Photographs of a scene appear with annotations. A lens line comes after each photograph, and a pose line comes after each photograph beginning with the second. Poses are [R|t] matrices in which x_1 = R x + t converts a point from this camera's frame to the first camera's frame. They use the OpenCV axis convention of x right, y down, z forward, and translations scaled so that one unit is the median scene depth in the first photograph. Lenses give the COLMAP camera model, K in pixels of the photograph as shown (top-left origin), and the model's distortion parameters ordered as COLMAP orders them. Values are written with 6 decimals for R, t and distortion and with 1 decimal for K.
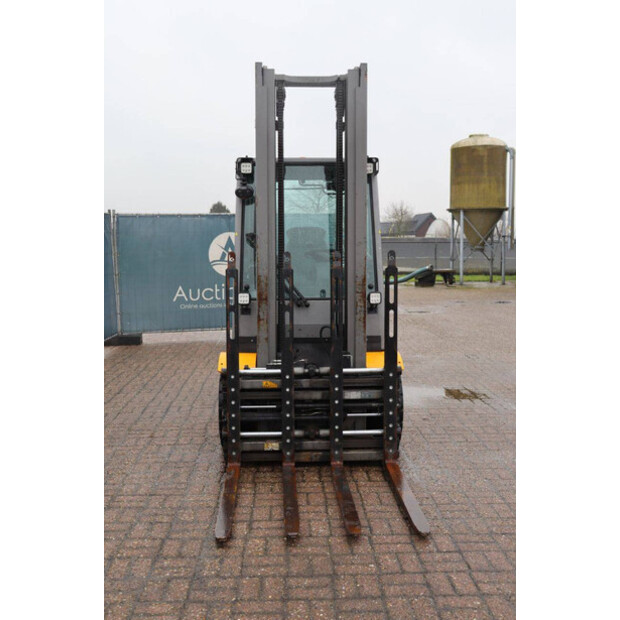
lens RADIAL K [[709.0, 0, 310.0], [0, 709.0, 310.0], [0, 0, 1]] dist [-0.016698, -0.033769]
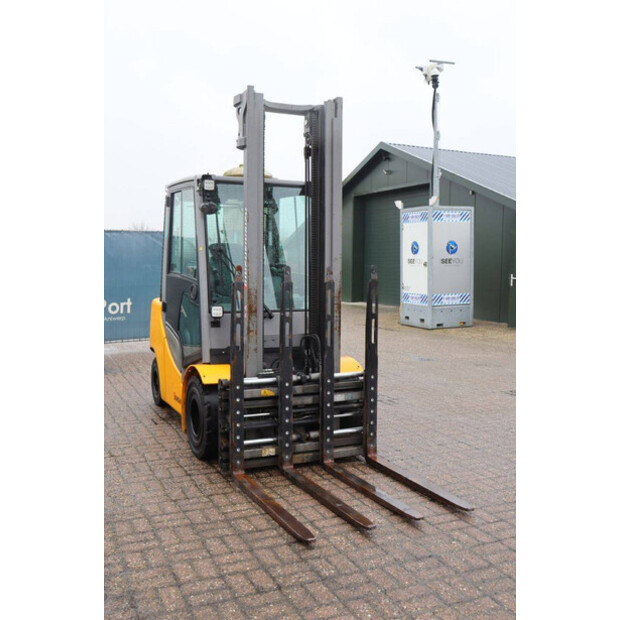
lens RADIAL K [[656.3, 0, 310.0], [0, 656.3, 310.0], [0, 0, 1]] dist [-0.047214, 0.009269]
pose [[0.926051, -0.016120, 0.377053, -0.359599], [0.024161, 0.999570, -0.016607, 0.000644], [-0.376623, 0.024489, 0.926043, 0.077638]]
